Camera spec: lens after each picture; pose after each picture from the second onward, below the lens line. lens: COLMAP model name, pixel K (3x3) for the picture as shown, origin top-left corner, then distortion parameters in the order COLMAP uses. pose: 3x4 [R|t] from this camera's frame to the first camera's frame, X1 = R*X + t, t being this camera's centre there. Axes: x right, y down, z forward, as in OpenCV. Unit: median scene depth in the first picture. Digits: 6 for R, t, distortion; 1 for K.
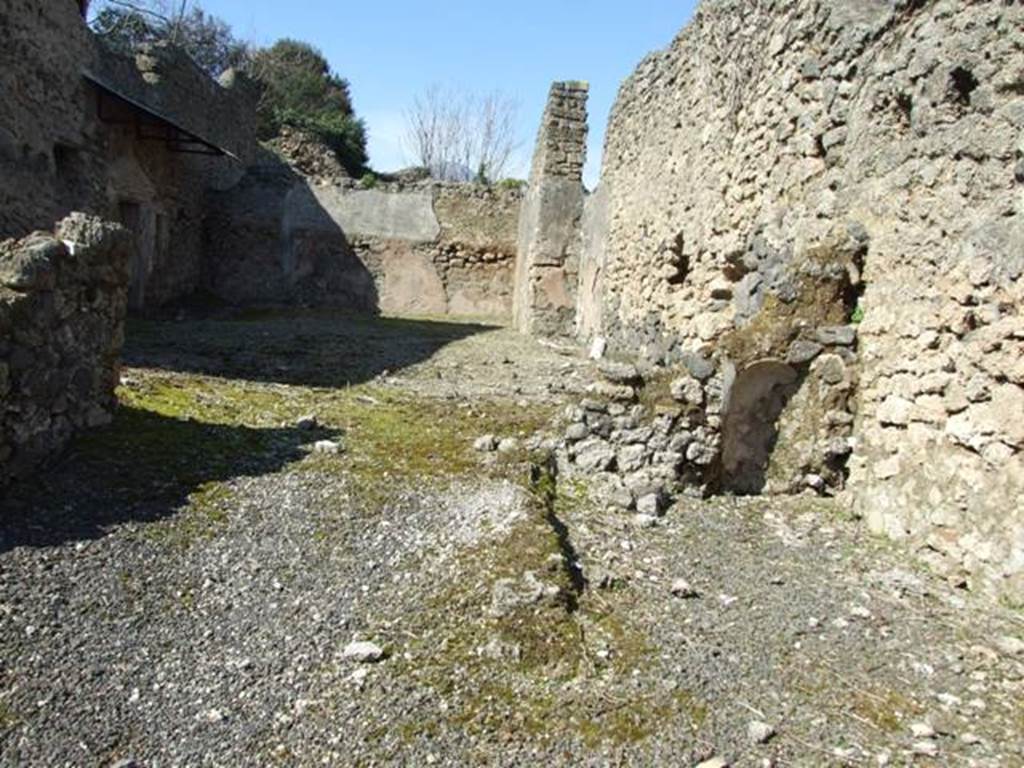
lens RADIAL K [[812.1, 0, 509.6], [0, 812.1, 381.4], [0, 0, 1]] dist [-0.063978, 0.052517]
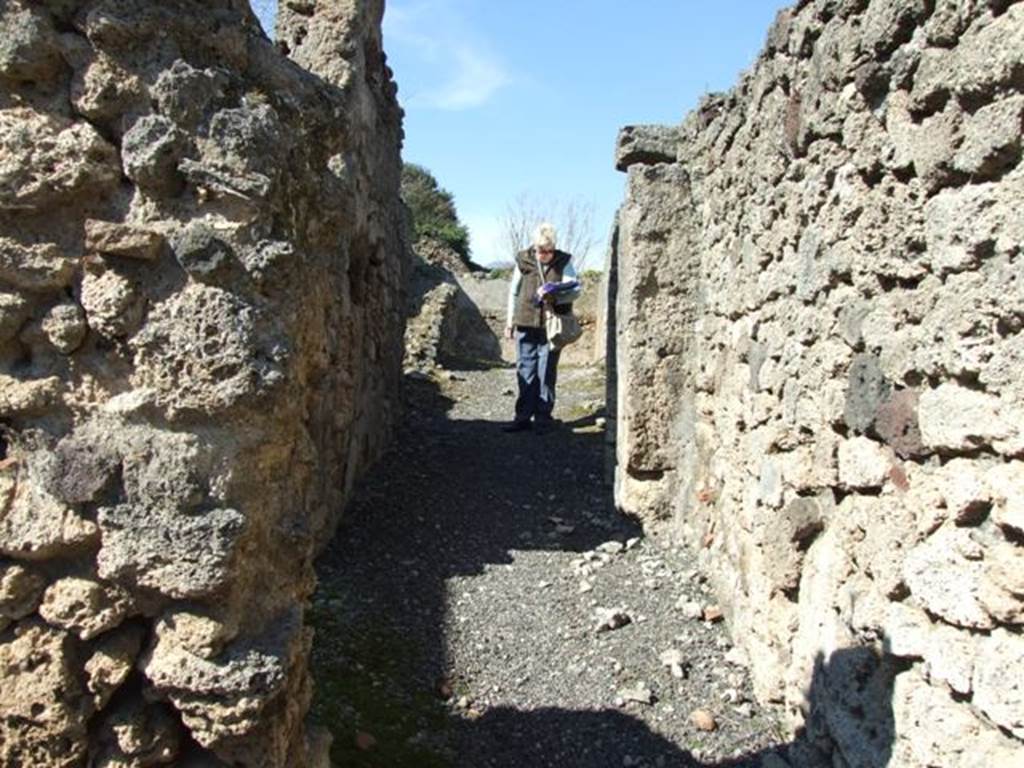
lens RADIAL K [[812.1, 0, 529.5], [0, 812.1, 370.3], [0, 0, 1]] dist [-0.063978, 0.052517]
pose [[0.996846, -0.020245, -0.076734, -0.000894], [0.010513, 0.992081, -0.125161, 0.078316], [0.078660, 0.123959, 0.989165, -0.304564]]
